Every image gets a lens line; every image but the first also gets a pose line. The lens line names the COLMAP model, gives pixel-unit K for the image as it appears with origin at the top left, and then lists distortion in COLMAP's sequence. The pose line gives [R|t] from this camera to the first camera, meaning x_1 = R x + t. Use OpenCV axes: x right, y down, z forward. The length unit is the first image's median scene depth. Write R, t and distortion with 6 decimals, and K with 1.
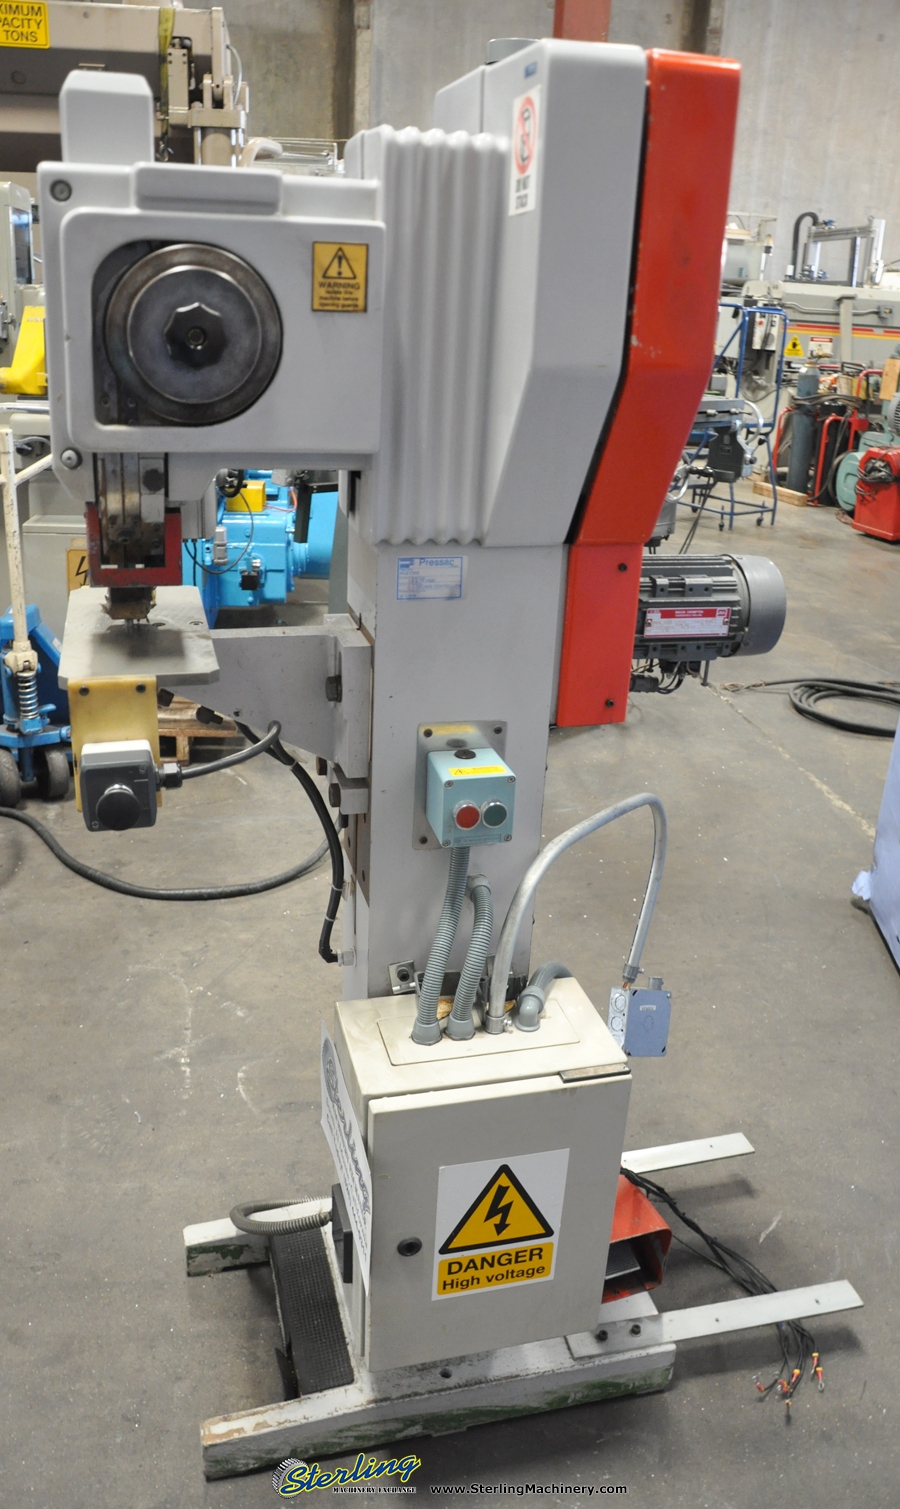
lens RADIAL K [[1183.4, 0, 450.0], [0, 1183.4, 754.5], [0, 0, 1]] dist [-0.158917, 0.112892]
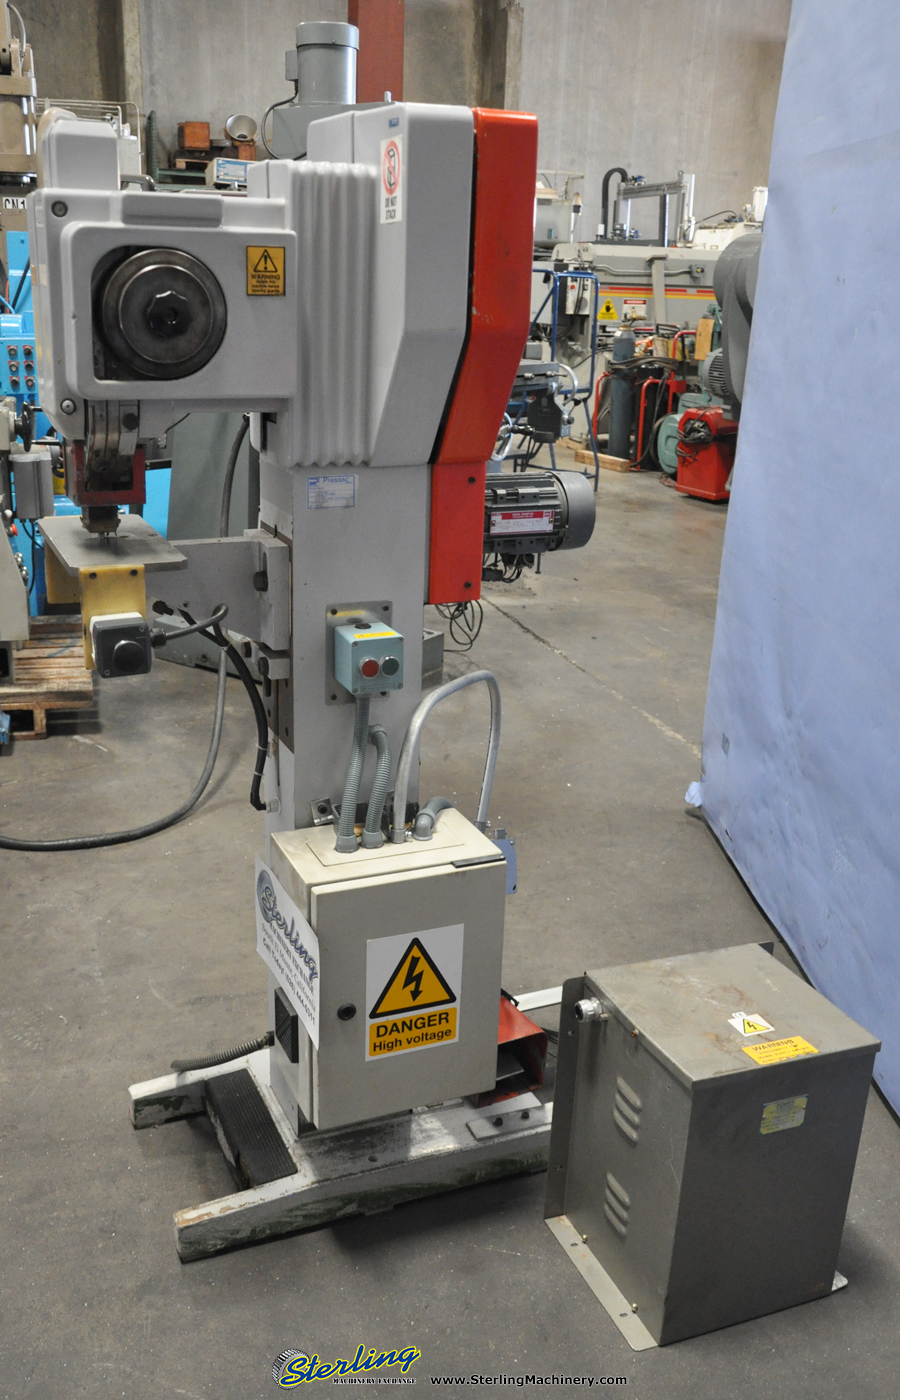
lens RADIAL K [[1304.5, 0, 445.7], [0, 1304.5, 734.9], [0, 0, 1]] dist [-0.122672, 0.152416]
pose [[0.988098, -0.065206, 0.139319, -0.076118], [0.068812, 0.997404, -0.021221, 0.112669], [-0.137574, 0.030556, 0.990020, -0.319502]]
